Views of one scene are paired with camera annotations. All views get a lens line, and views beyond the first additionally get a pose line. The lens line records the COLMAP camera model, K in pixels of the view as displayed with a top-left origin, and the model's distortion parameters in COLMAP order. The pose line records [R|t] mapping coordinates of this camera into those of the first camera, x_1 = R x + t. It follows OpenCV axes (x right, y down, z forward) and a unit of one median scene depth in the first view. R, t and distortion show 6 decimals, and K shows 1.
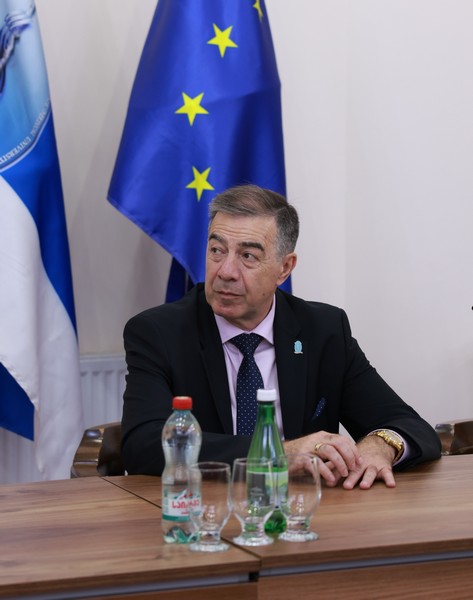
lens RADIAL K [[2218.3, 0, 218.3], [0, 2218.3, 242.9], [0, 0, 1]] dist [0.223898, 0.000000]
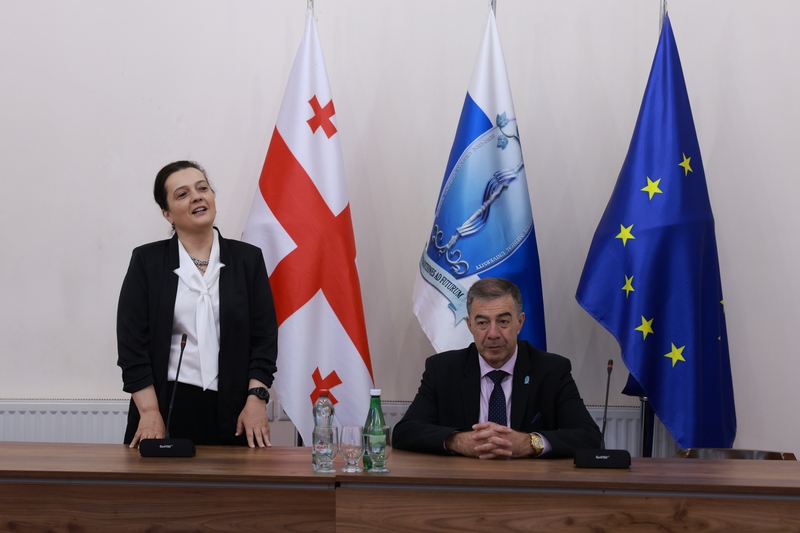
lens RADIAL K [[2372.8, 0, 397.3], [0, 2372.8, 262.2], [0, 0, 1]] dist [0.233496, 0.000000]
pose [[0.866602, 0.023990, -0.498422, 0.647533], [-0.048131, 0.998205, -0.035640, 0.020264], [0.496672, 0.054875, 0.866202, -0.428798]]
